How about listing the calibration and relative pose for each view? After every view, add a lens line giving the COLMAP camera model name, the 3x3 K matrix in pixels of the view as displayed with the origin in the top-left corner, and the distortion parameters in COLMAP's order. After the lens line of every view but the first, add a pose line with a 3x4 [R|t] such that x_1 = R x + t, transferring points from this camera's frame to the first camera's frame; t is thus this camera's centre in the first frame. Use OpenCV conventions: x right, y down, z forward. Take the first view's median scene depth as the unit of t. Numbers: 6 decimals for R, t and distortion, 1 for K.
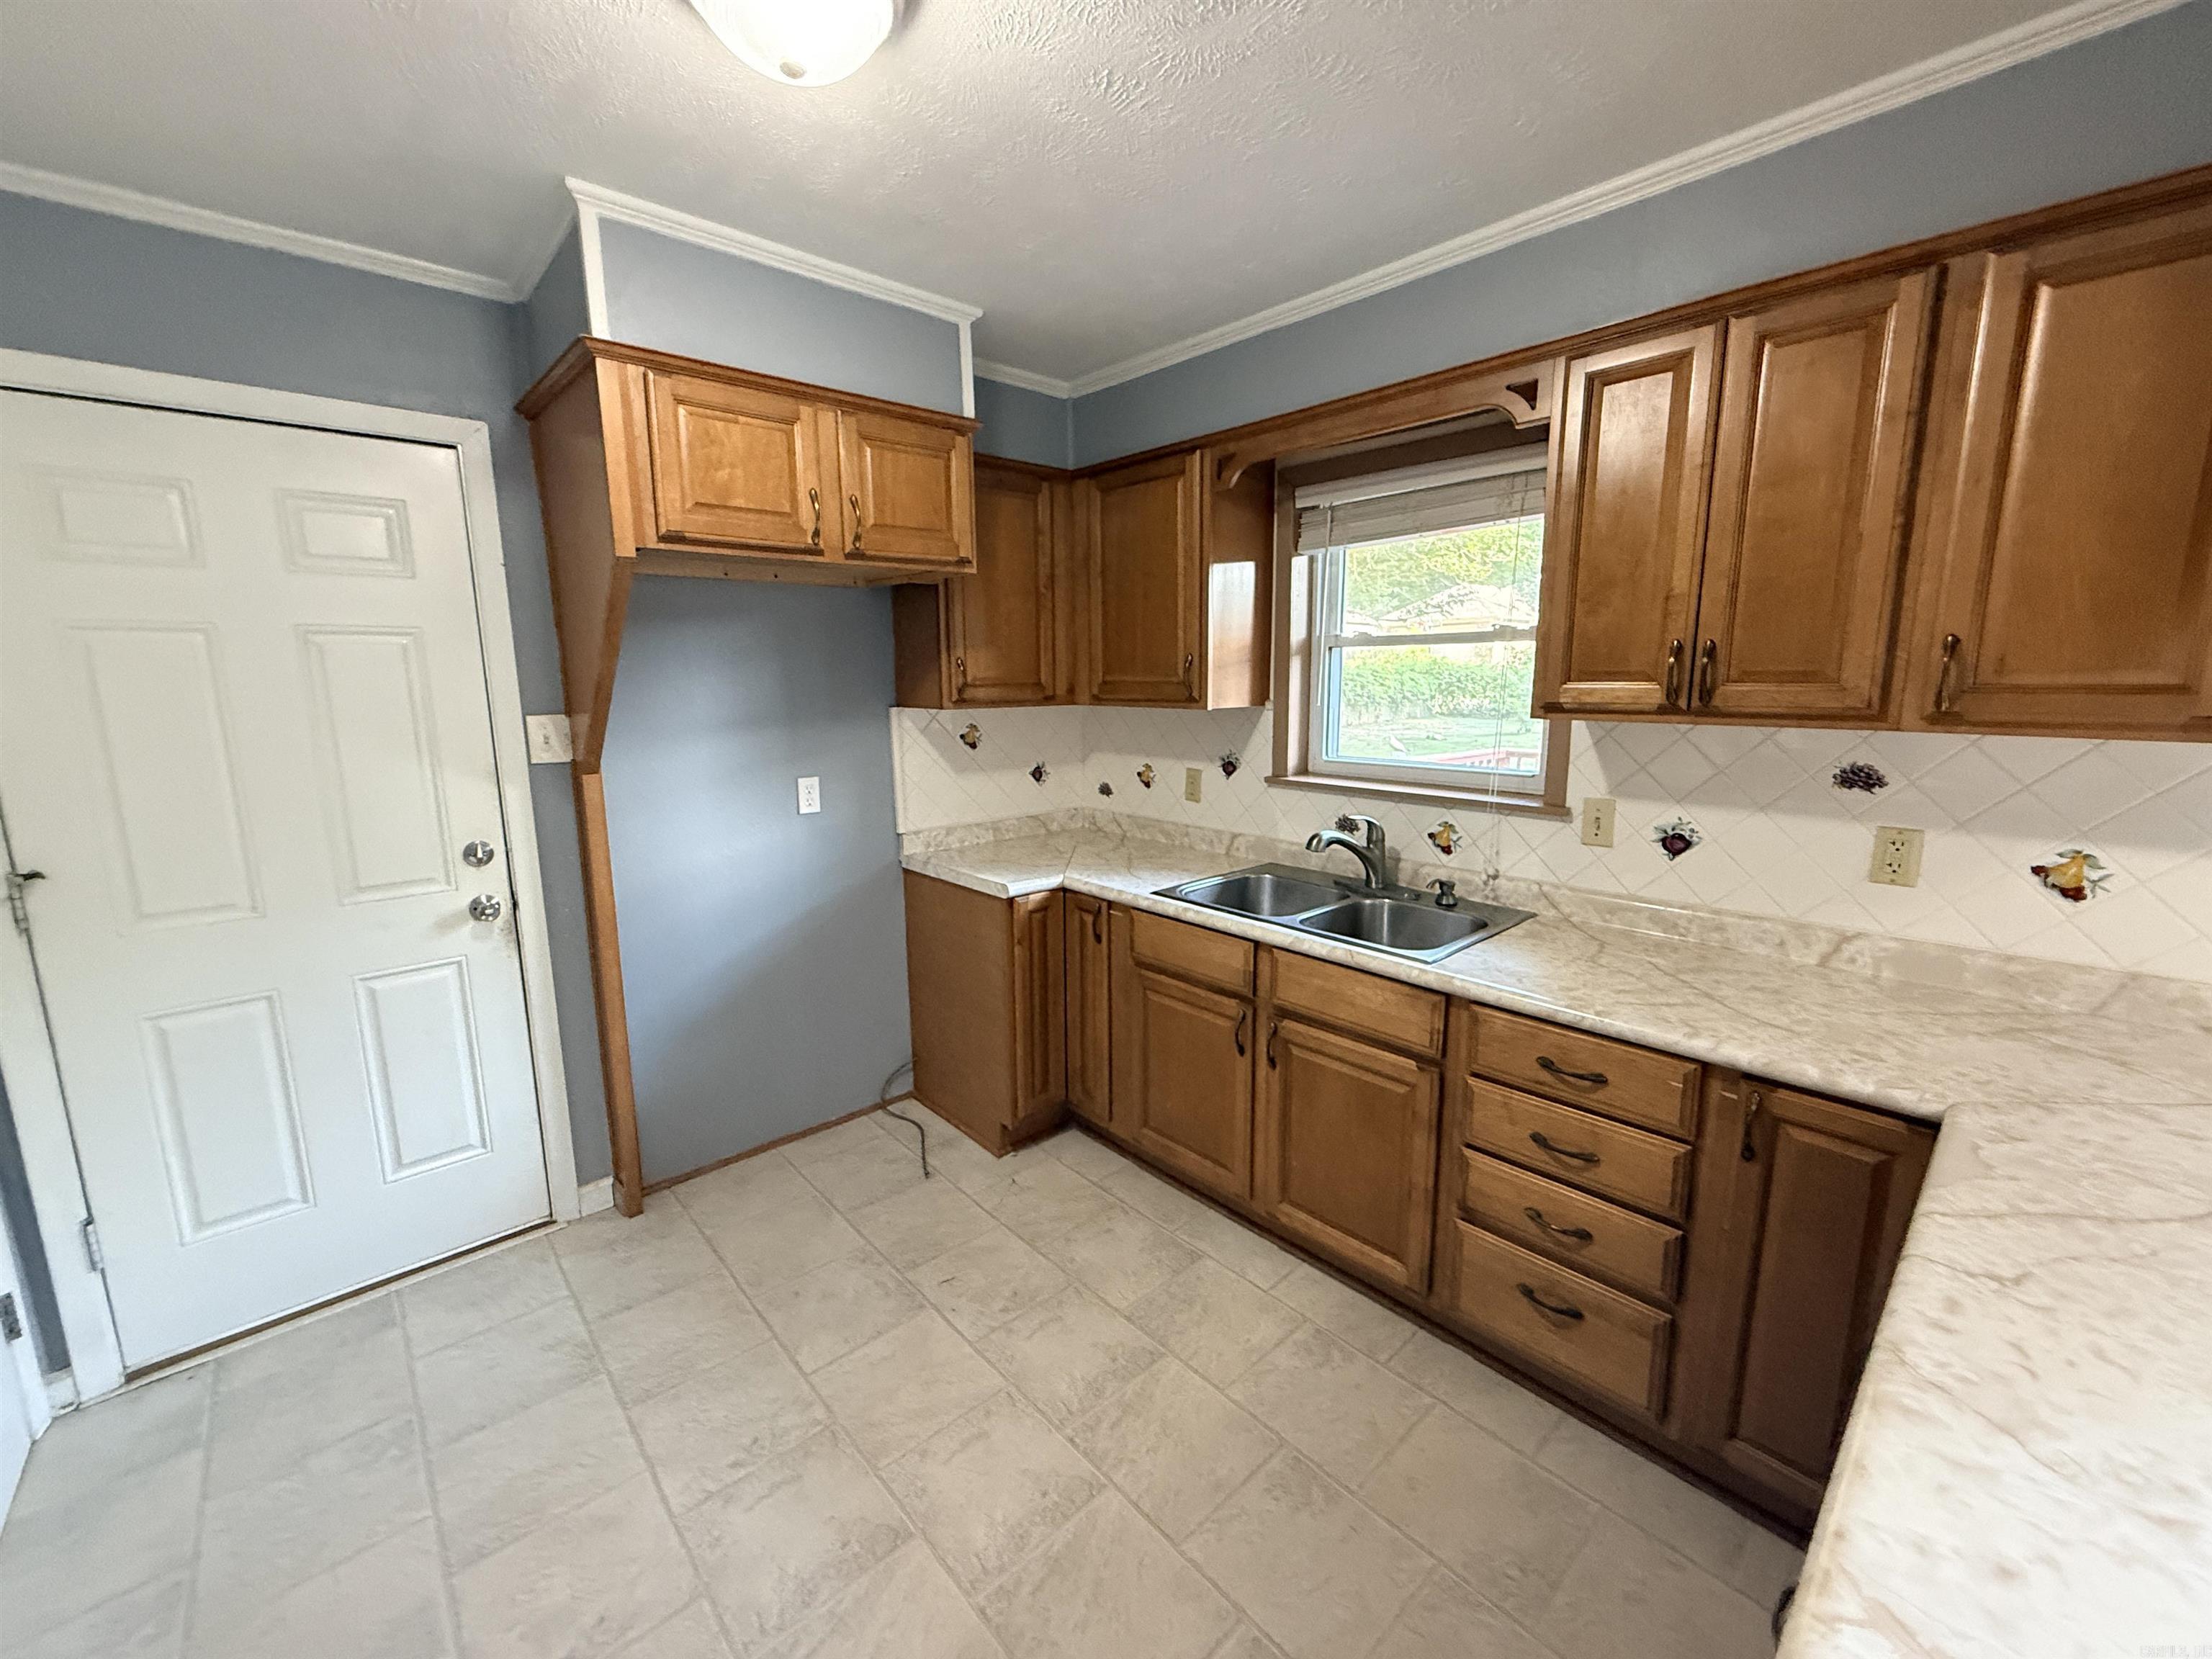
lens RADIAL K [[880.6, 0, 1095.8], [0, 880.6, 824.8], [0, 0, 1]] dist [-0.000034, -0.000219]
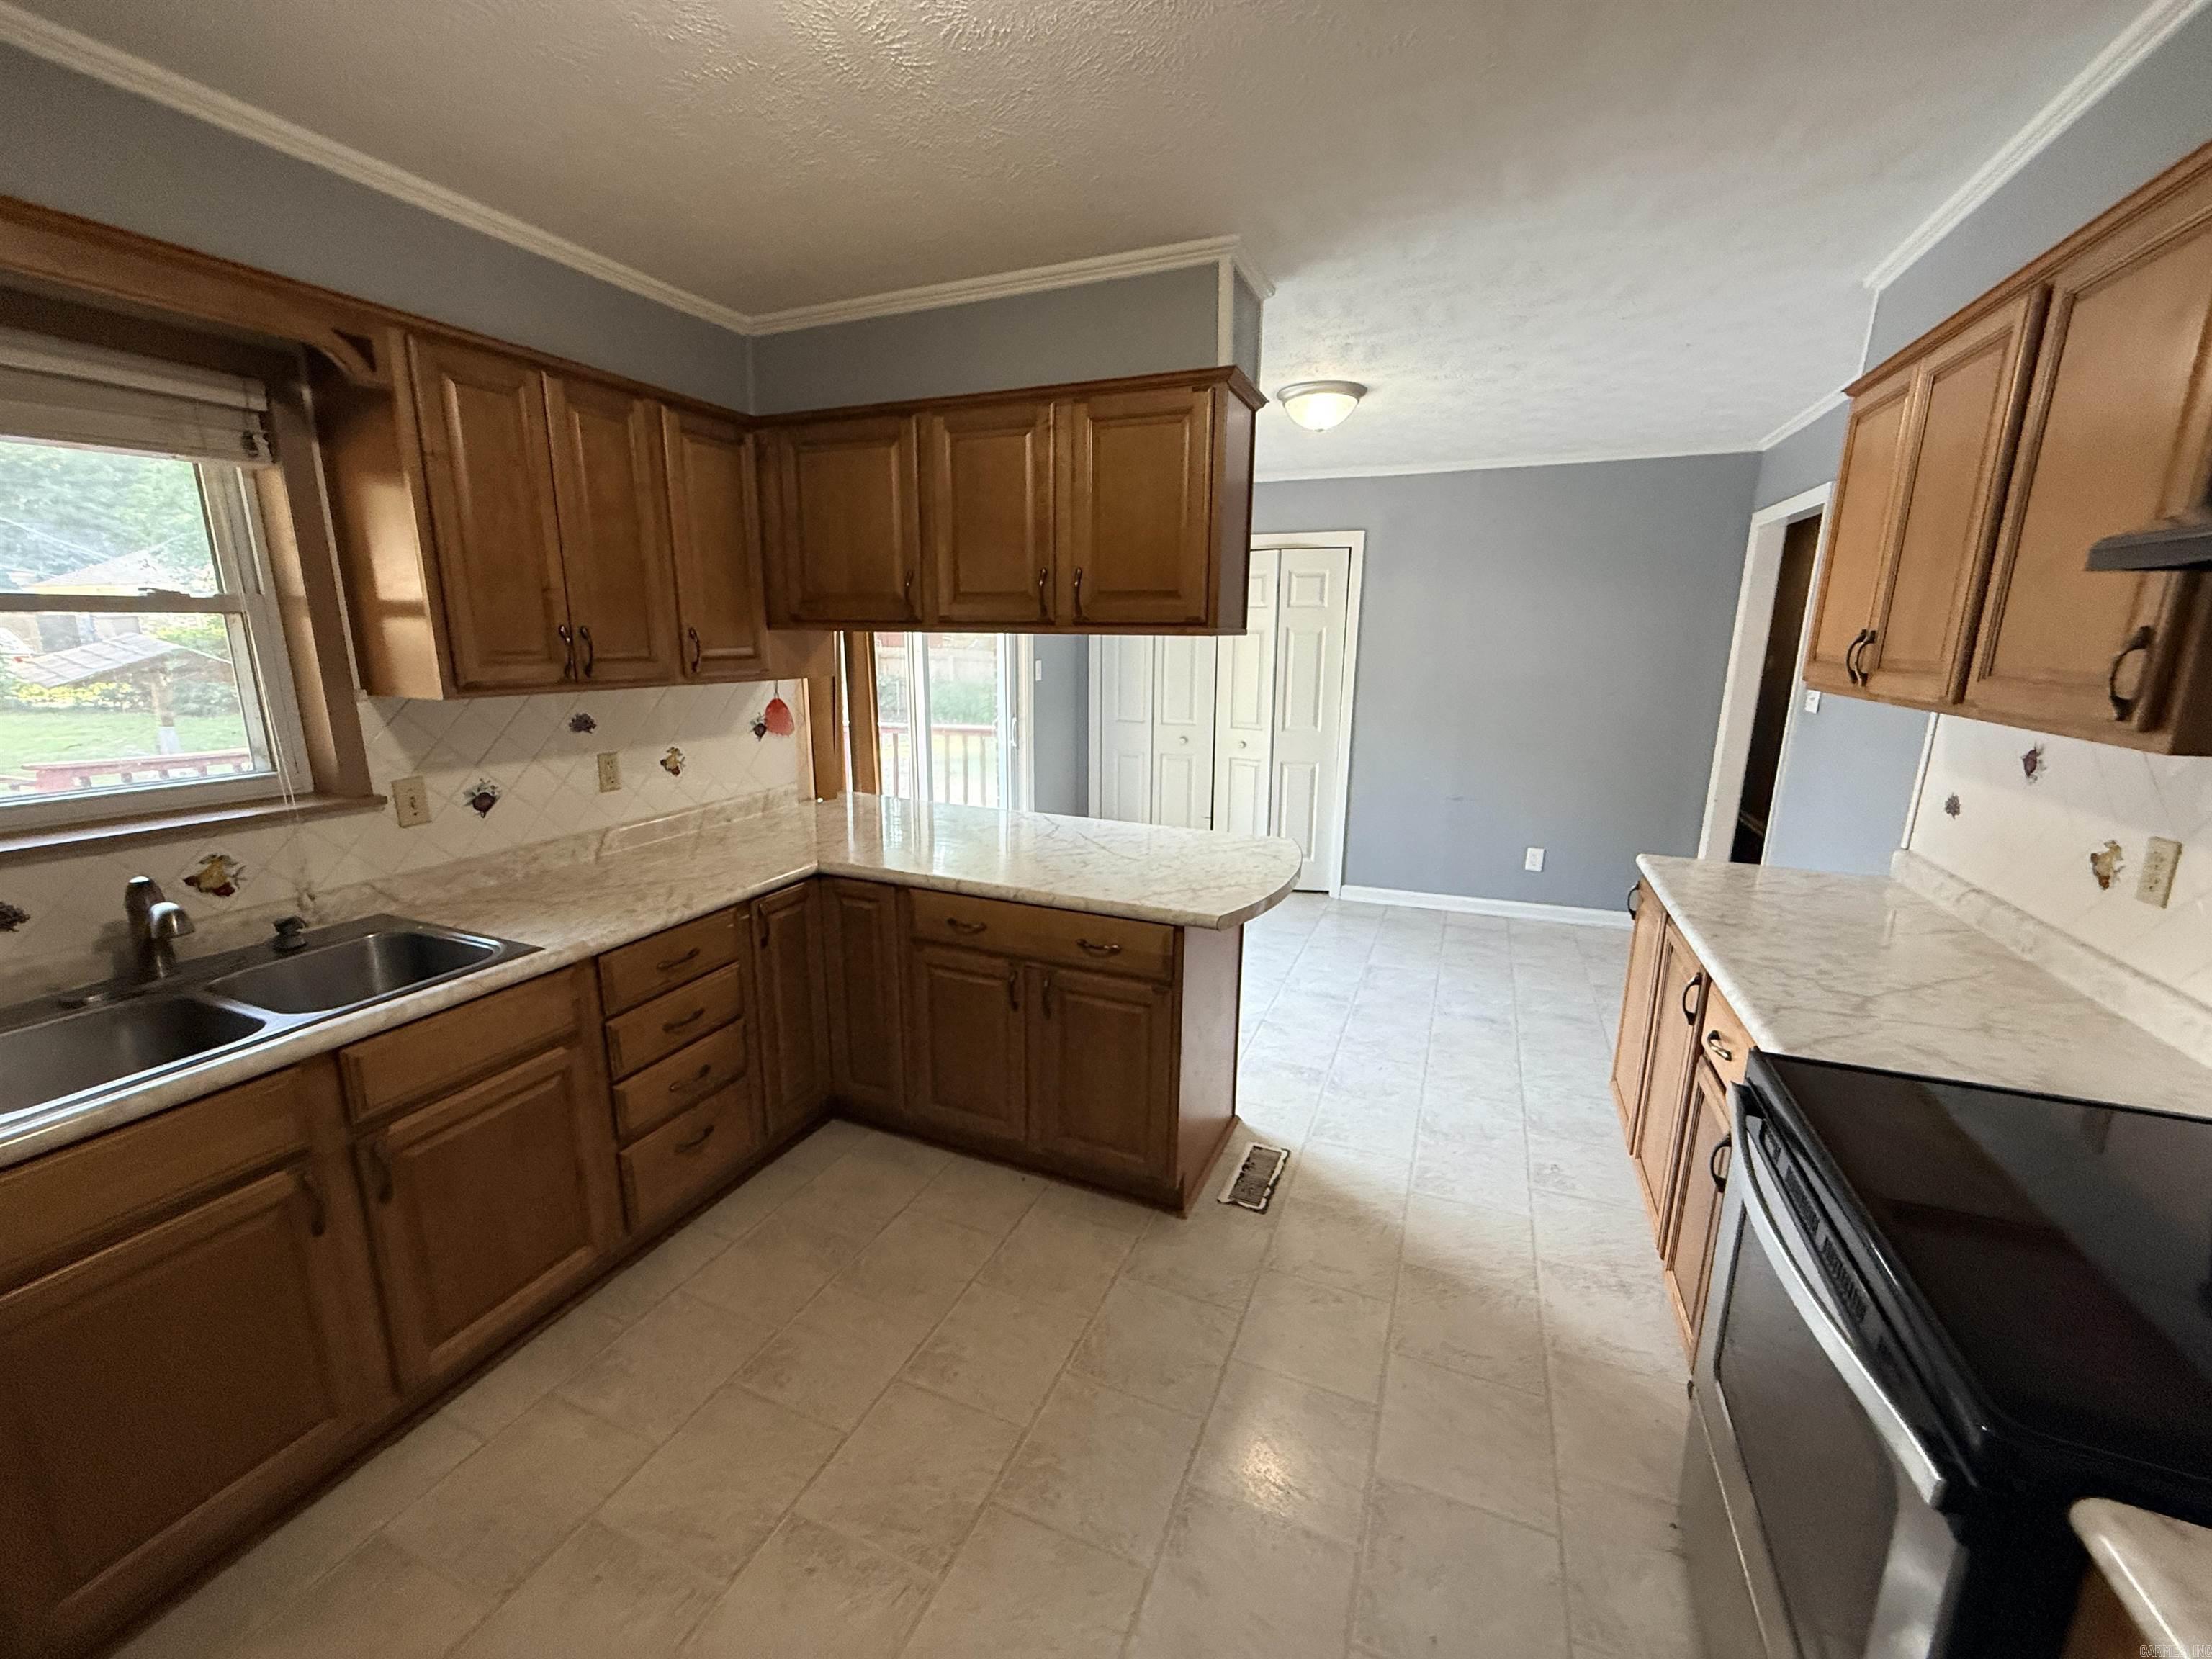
lens RADIAL K [[880.6, 0, 1097.1], [0, 880.6, 828.5], [0, 0, 1]] dist [-0.000034, -0.000219]
pose [[-0.419078, -0.191781, 0.887465, -0.677477], [0.152965, 0.948553, 0.277215, -0.138113], [-0.894972, 0.251926, -0.368182, 0.707584]]
